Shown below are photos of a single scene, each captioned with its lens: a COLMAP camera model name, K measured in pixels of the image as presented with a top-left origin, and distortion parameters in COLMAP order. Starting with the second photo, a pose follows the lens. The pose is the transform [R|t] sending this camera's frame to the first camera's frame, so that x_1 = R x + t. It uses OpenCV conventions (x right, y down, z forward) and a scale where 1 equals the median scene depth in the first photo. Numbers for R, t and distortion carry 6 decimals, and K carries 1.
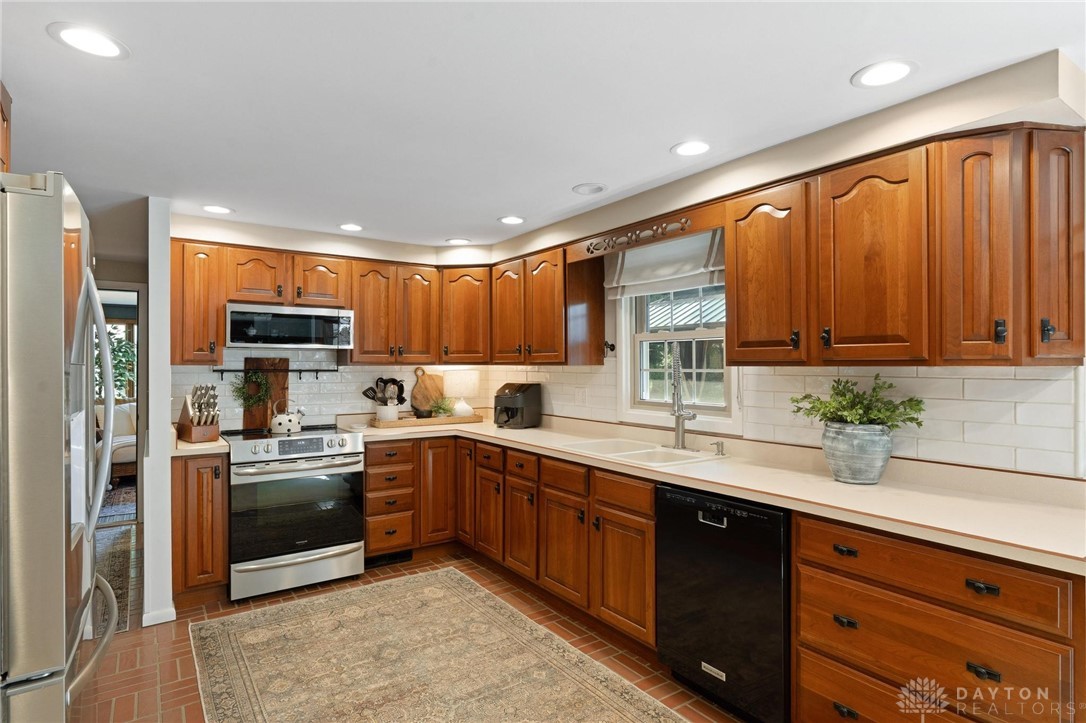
lens RADIAL K [[570.2, 0, 542.3], [0, 570.2, 362.7], [0, 0, 1]] dist [-0.002357, 0.001086]
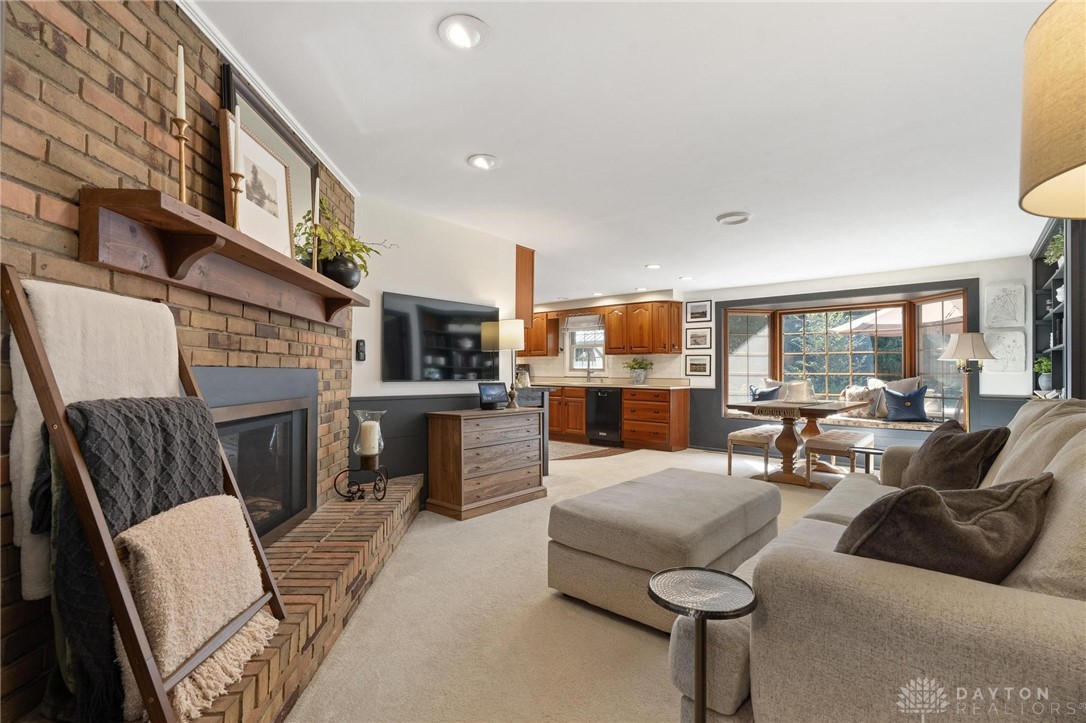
lens RADIAL K [[491.3, 0, 539.3], [0, 491.3, 369.3], [0, 0, 1]] dist [-0.000983, 0.000454]
pose [[0.972477, 0.007959, 0.232865, -0.579827], [-0.007337, 0.999967, -0.003538, 0.081896], [-0.232885, 0.001732, 0.972503, -1.381126]]
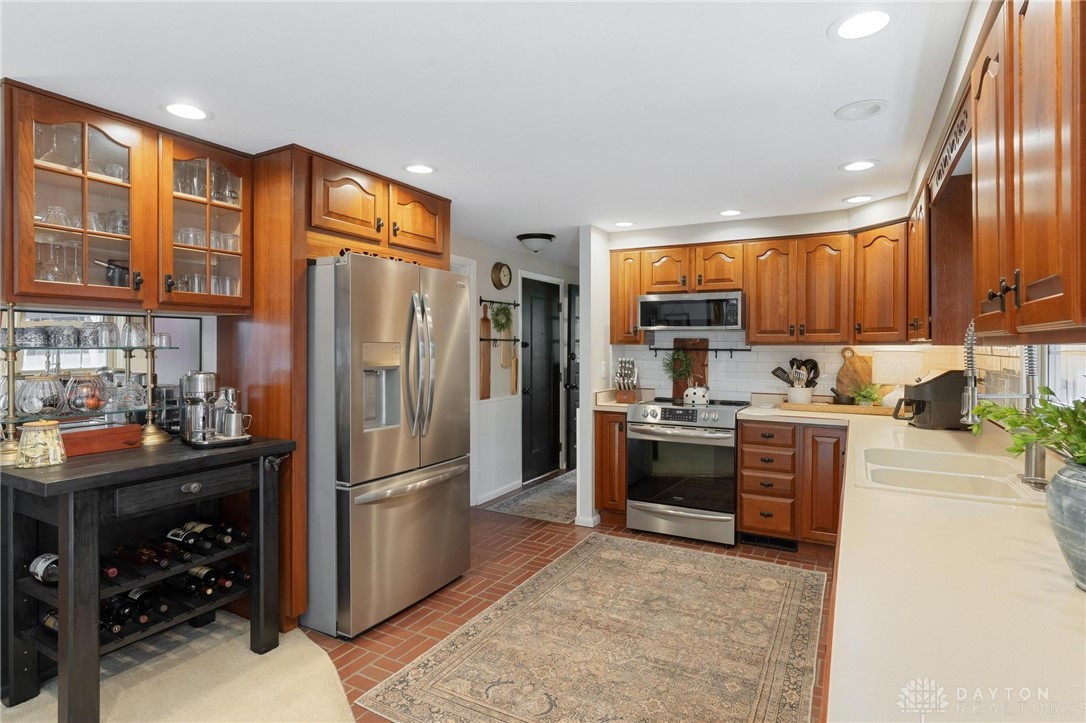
lens RADIAL K [[570.2, 0, 544.3], [0, 570.2, 349.0], [0, 0, 1]] dist [-0.002357, 0.001086]
pose [[0.451956, 0.007798, -0.892006, 0.497788], [0.000423, 0.999960, 0.008955, 0.002770], [0.892040, -0.004424, 0.451935, 0.246189]]
